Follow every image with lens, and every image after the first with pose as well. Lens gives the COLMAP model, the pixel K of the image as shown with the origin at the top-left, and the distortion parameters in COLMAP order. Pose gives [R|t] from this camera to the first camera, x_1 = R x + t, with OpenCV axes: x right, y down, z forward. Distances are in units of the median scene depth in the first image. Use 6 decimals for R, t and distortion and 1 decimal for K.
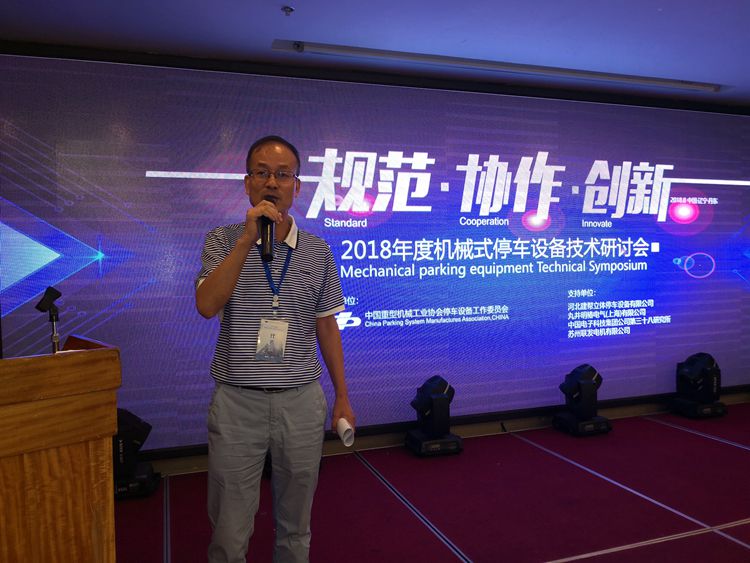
lens RADIAL K [[603.6, 0, 376.8], [0, 603.6, 286.8], [0, 0, 1]] dist [0.023806, -0.039995]
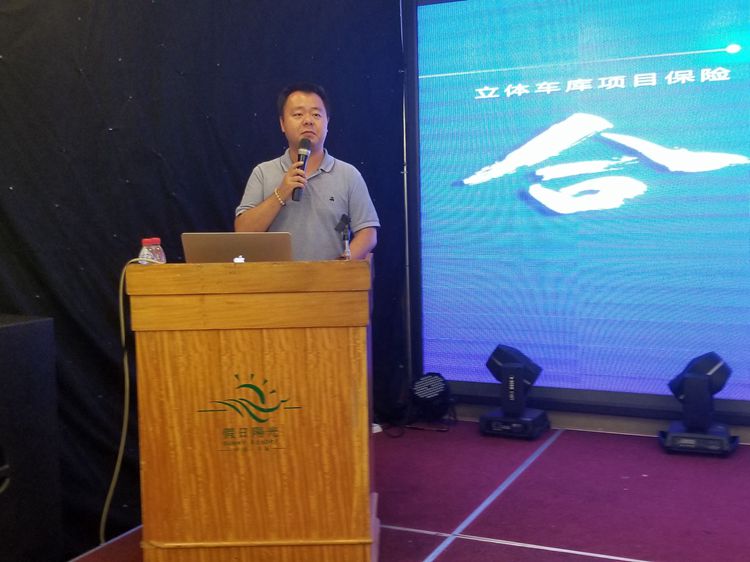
lens RADIAL K [[913.6, 0, 420.4], [0, 913.6, 273.0], [0, 0, 1]] dist [0.073222, 0.000000]
pose [[0.744768, 0.051569, -0.665328, 0.348752], [-0.021668, 0.998353, 0.053126, 0.007363], [0.666972, -0.025150, 0.744659, -0.145244]]
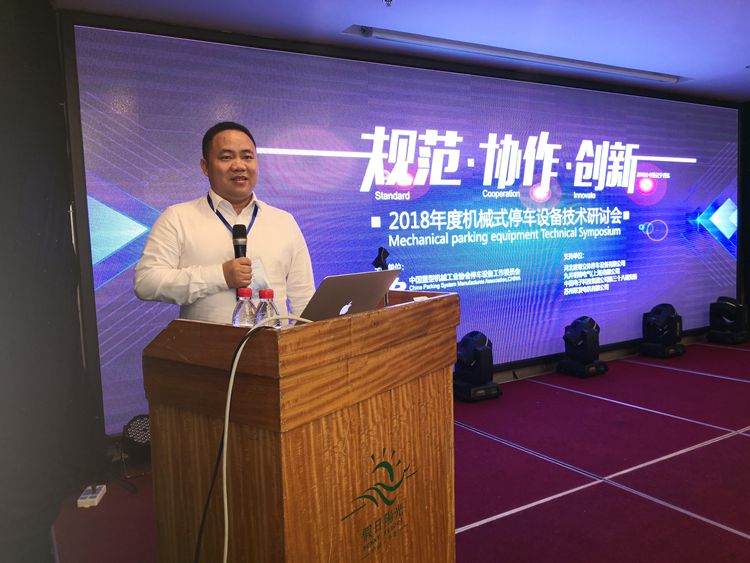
lens RADIAL K [[603.6, 0, 370.1], [0, 603.6, 287.0], [0, 0, 1]] dist [0.023806, -0.039995]
pose [[0.980715, -0.035782, 0.192140, -0.298944], [0.028029, 0.998685, 0.042924, 0.010409], [-0.193424, -0.036710, 0.980428, -0.065043]]
